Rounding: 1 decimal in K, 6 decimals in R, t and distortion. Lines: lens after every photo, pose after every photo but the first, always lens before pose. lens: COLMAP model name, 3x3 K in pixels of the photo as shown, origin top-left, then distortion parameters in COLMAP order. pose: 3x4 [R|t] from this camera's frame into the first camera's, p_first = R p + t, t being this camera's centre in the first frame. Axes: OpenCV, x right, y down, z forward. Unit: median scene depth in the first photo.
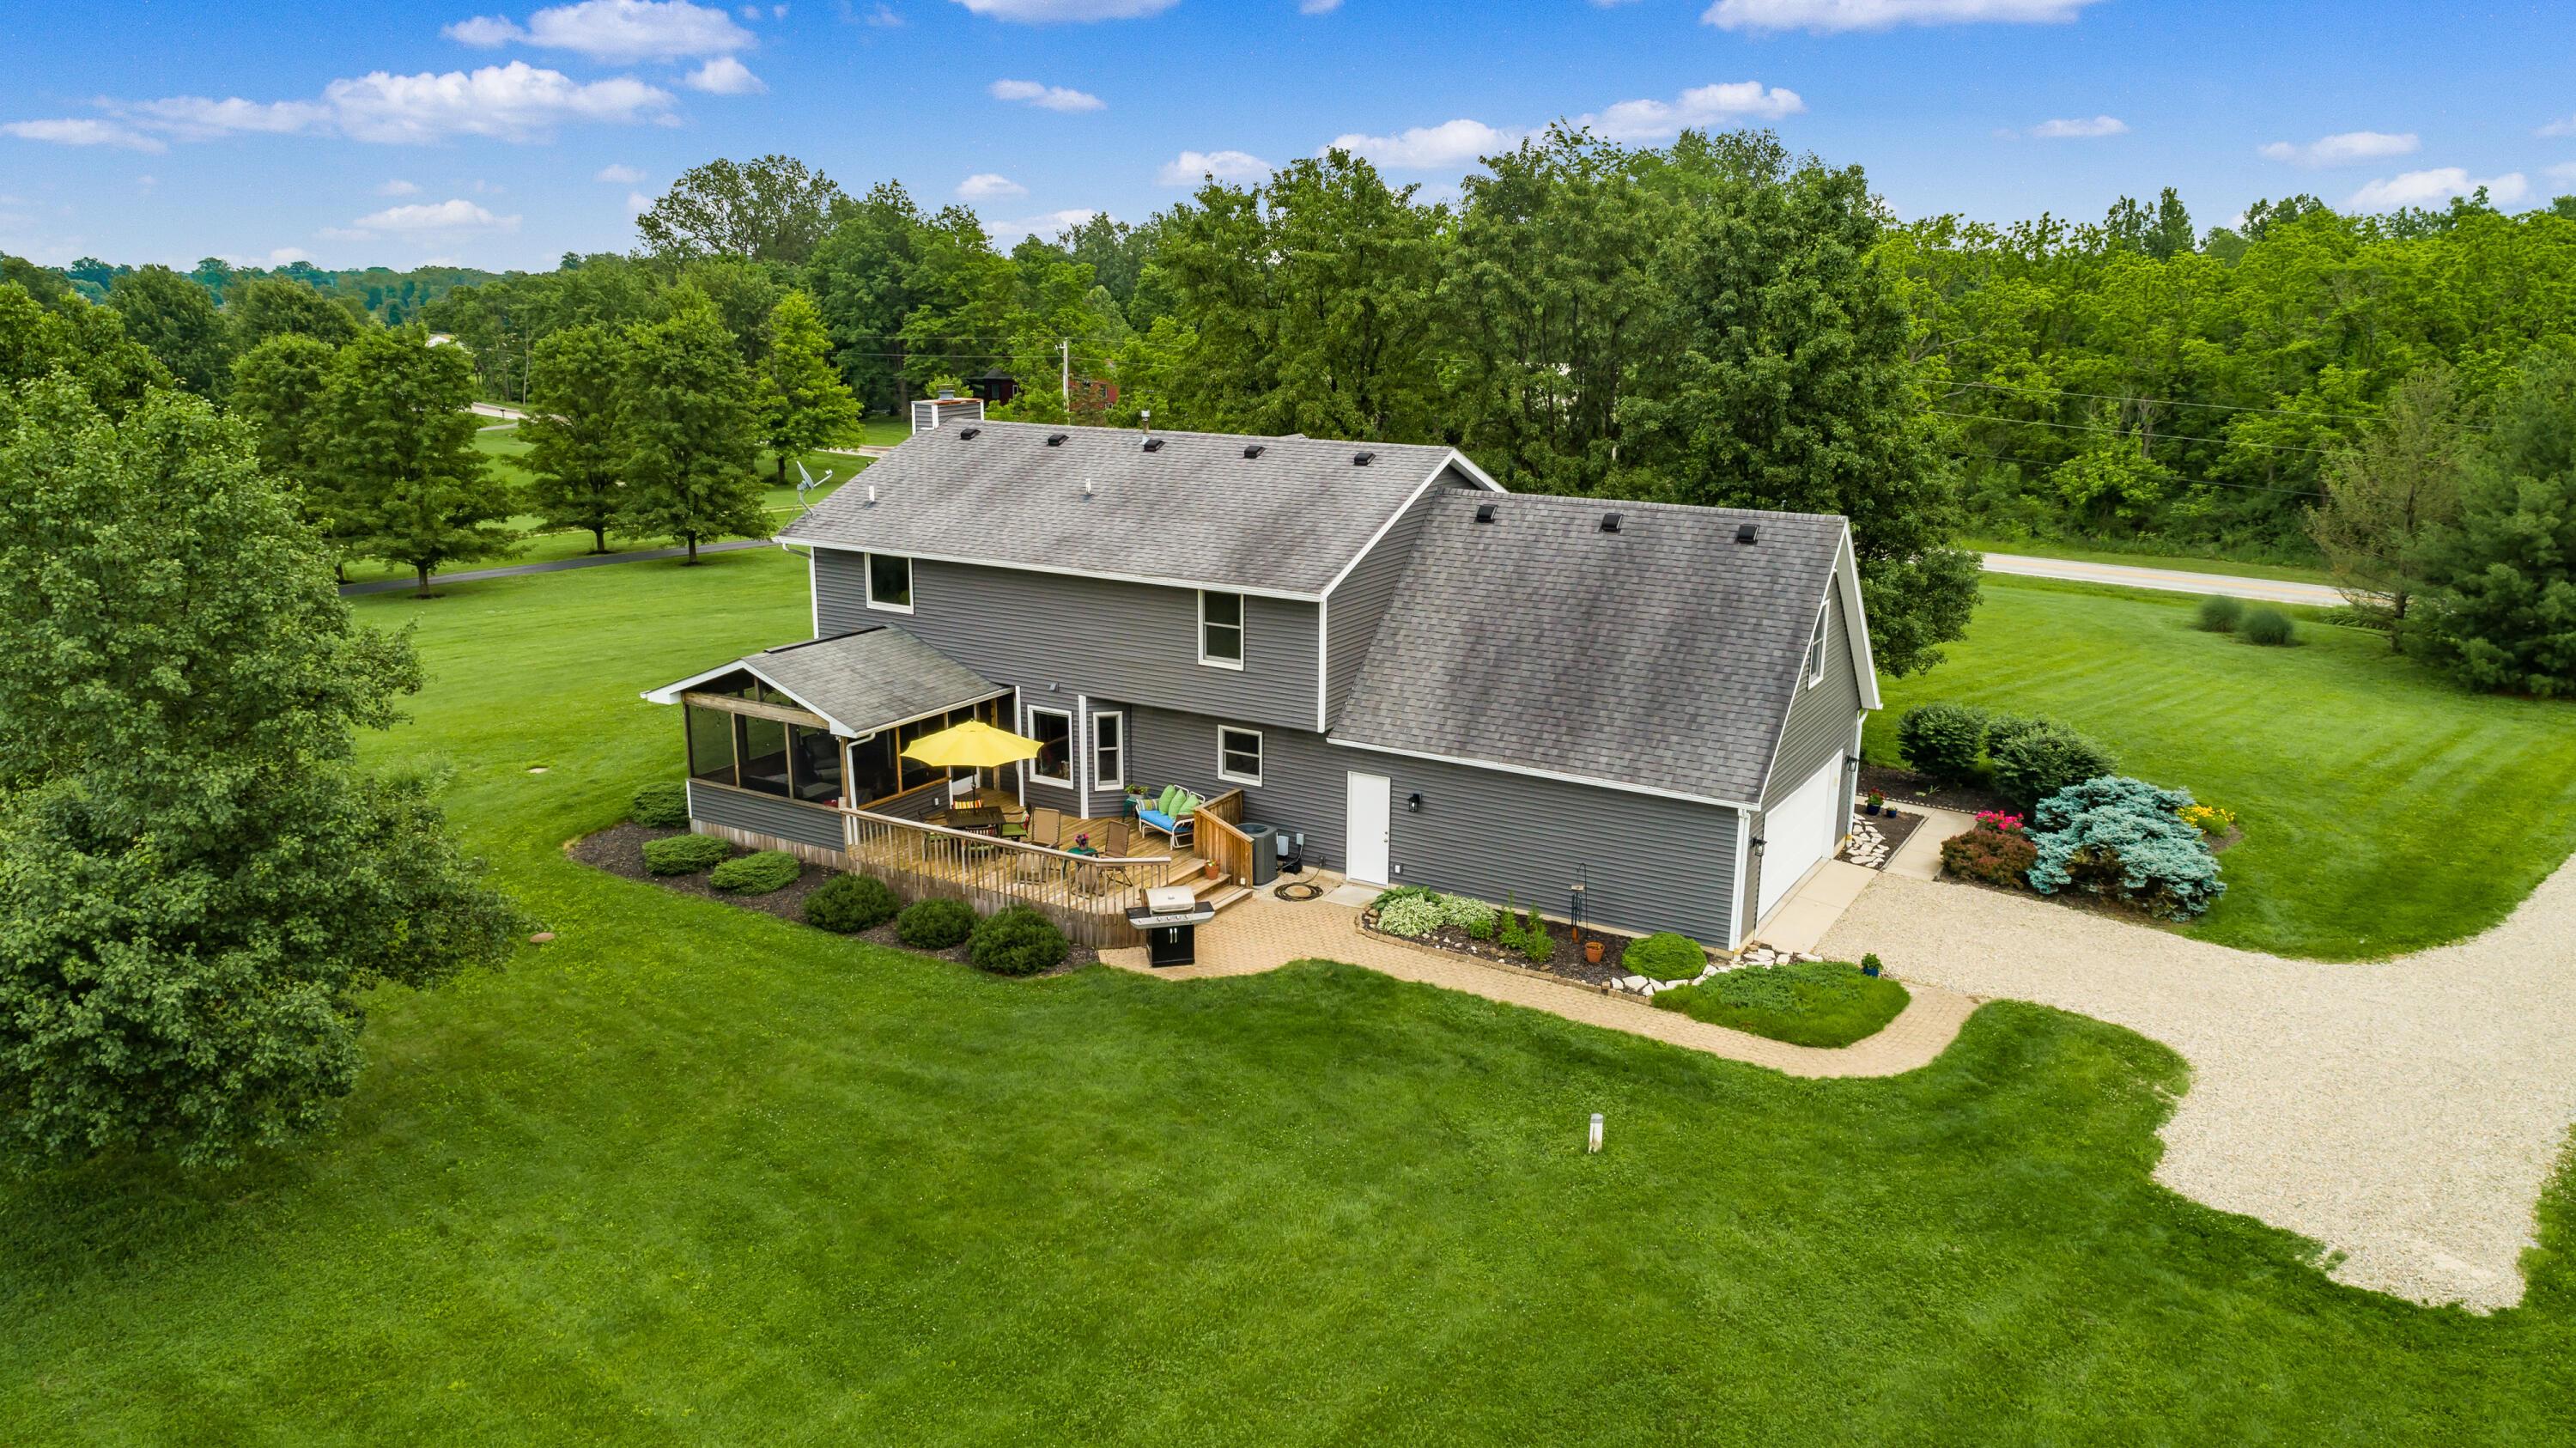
lens RADIAL K [[1752.1, 0, 1282.9], [0, 1752.1, 683.9], [0, 0, 1]] dist [-0.007407, -0.002803]
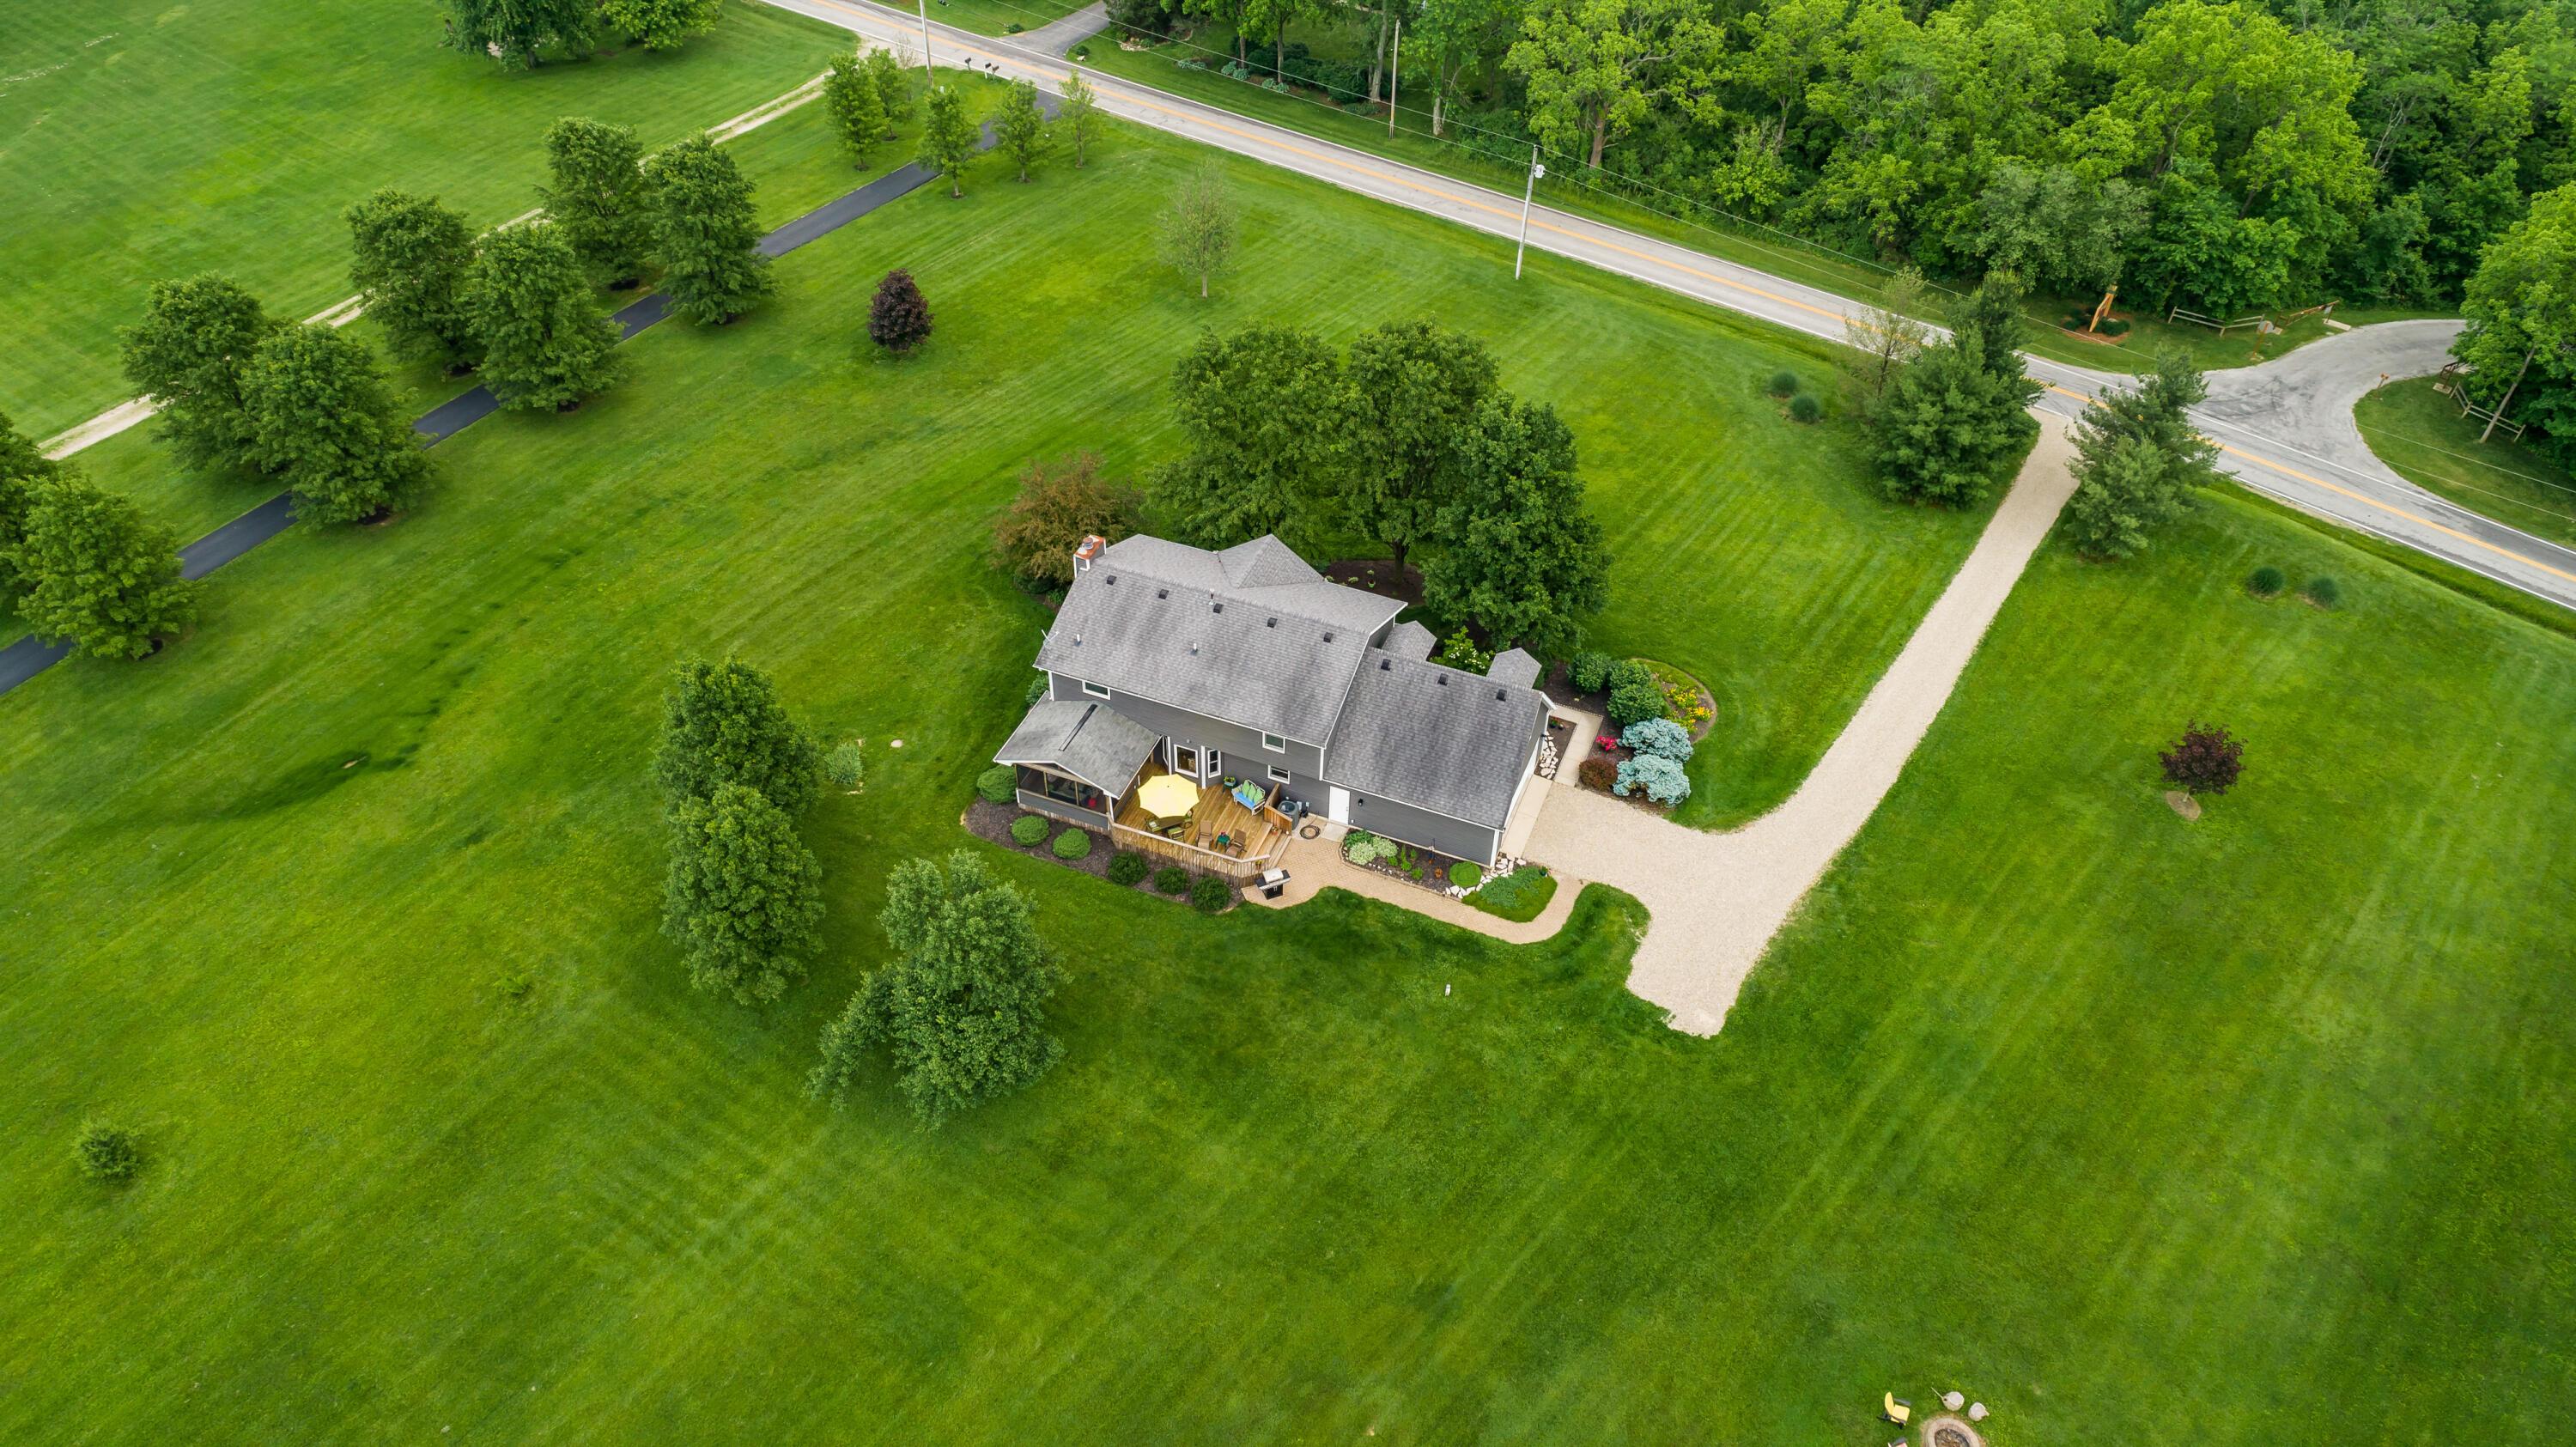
lens RADIAL K [[1752.0, 0, 1282.9], [0, 1752.0, 683.4], [0, 0, 1]] dist [-0.007407, -0.002803]
pose [[0.987127, -0.098549, 0.125967, -0.339159], [0.029340, 0.885823, 0.463095, -1.281107], [-0.157222, -0.453438, 0.877312, -1.071739]]
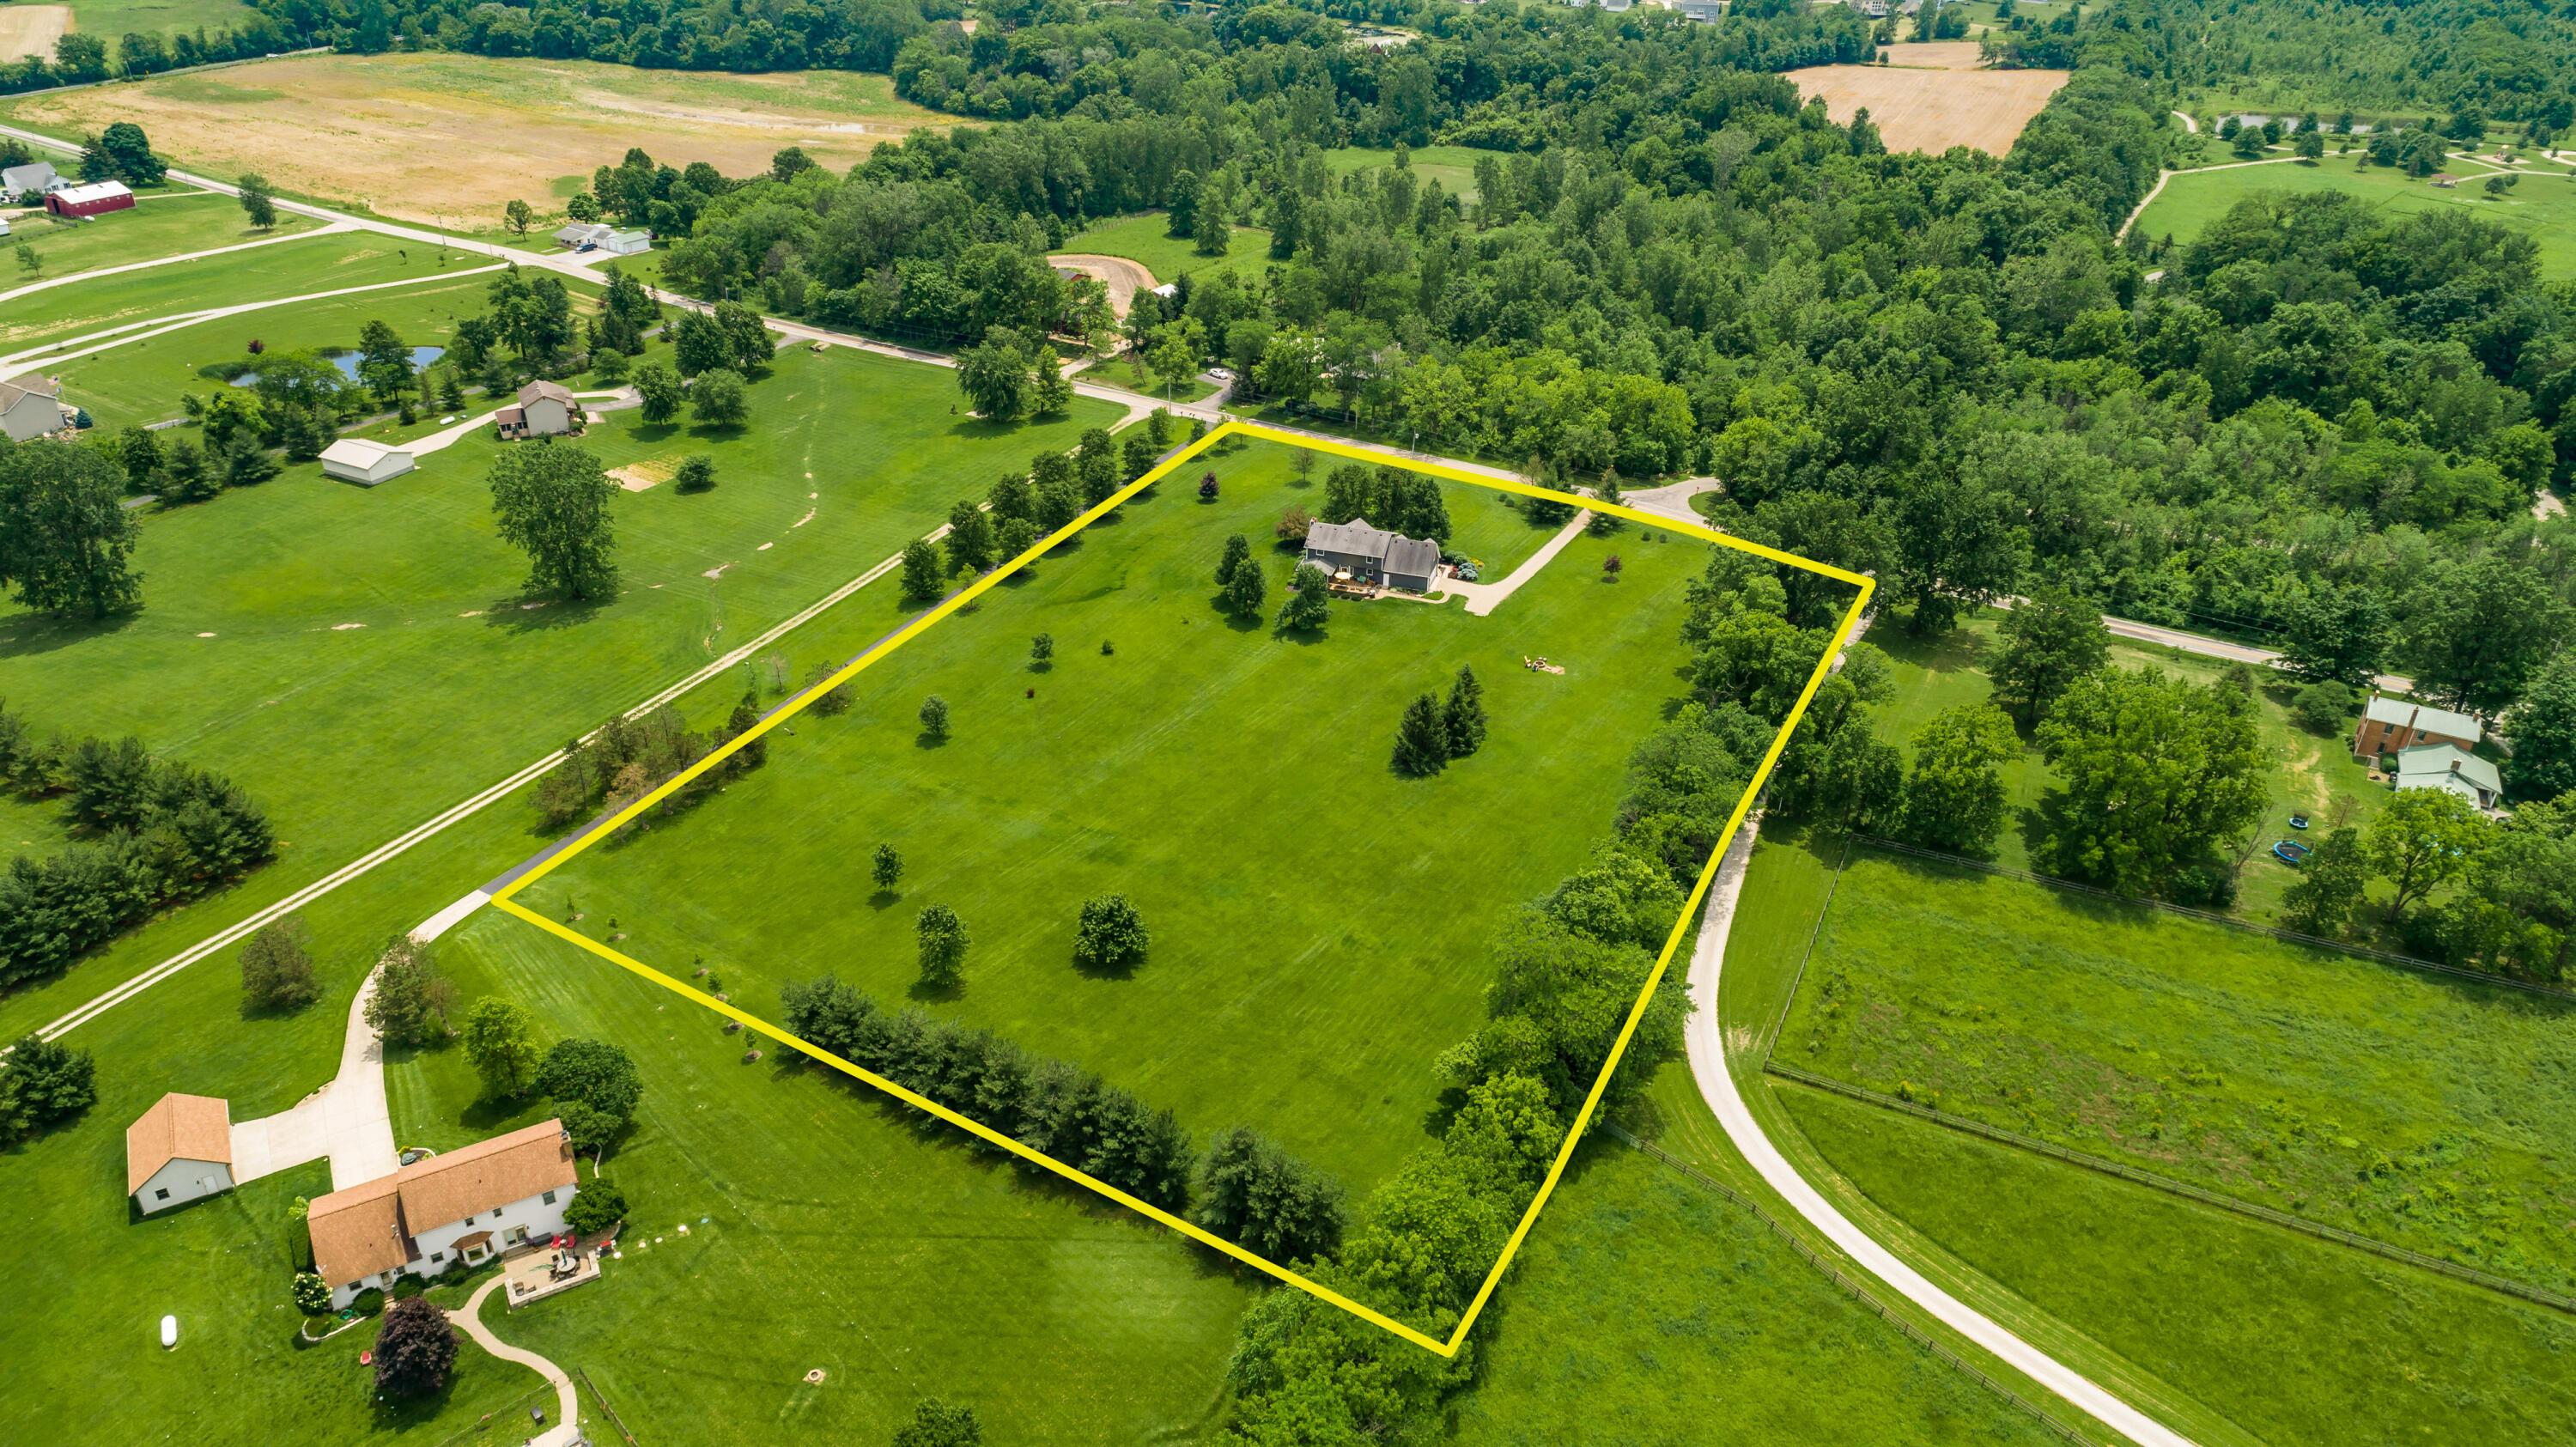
lens RADIAL K [[1752.0, 0, 1282.9], [0, 1752.0, 683.4], [0, 0, 1]] dist [-0.007407, -0.002803]
pose [[0.965172, -0.109966, 0.237382, -2.915191], [0.043365, 0.962064, 0.269355, -2.029209], [-0.257996, -0.249680, 0.933326, -8.085861]]
